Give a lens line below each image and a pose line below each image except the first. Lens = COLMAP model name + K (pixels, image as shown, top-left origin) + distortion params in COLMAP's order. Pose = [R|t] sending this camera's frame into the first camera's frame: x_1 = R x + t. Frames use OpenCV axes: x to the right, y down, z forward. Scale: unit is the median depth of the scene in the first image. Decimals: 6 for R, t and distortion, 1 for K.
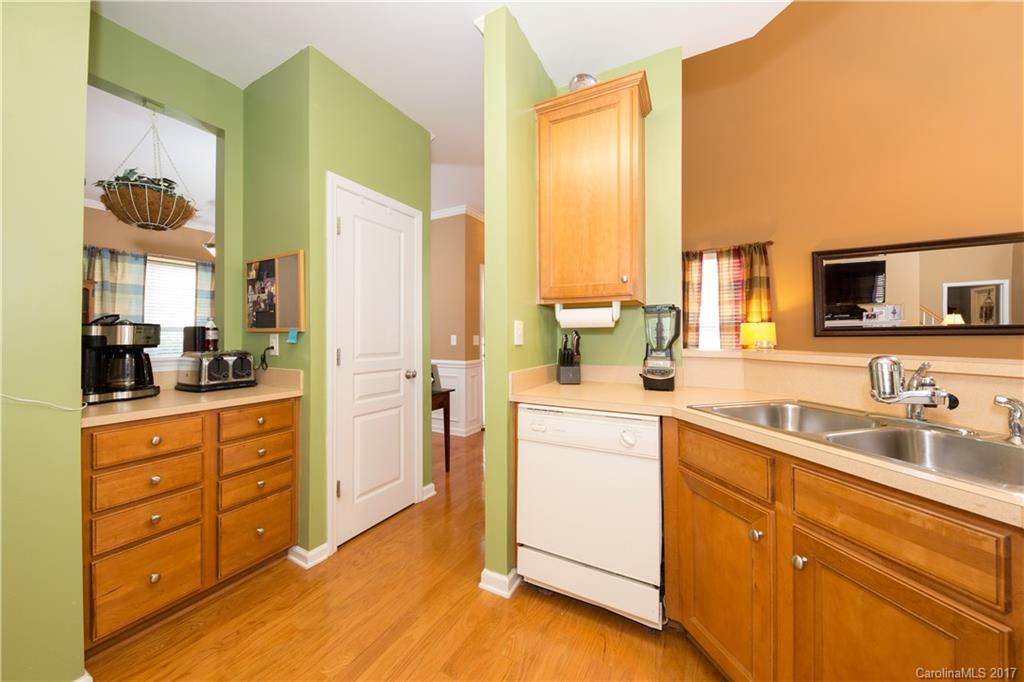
lens RADIAL K [[349.6, 0, 514.3], [0, 349.6, 335.3], [0, 0, 1]] dist [0.000072, -0.000042]
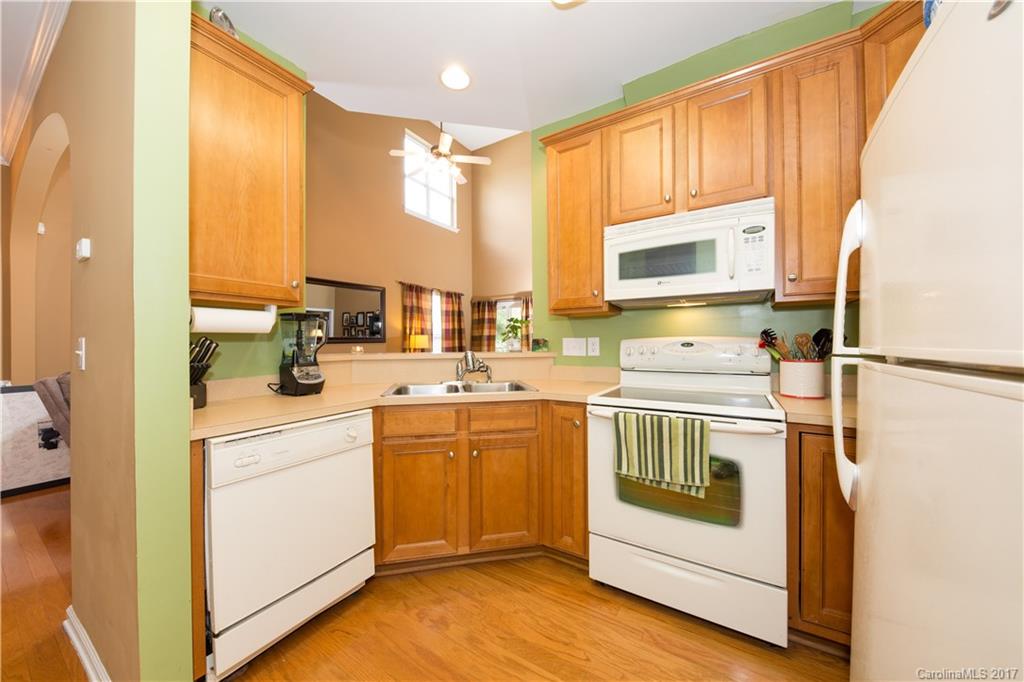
lens RADIAL K [[351.3, 0, 513.5], [0, 351.3, 344.2], [0, 0, 1]] dist [-0.000205, -0.000063]
pose [[0.058876, 0.002051, 0.998263, -0.687758], [-0.002095, 0.999996, -0.001931, 0.005249], [-0.998263, -0.001977, 0.058880, 0.367649]]
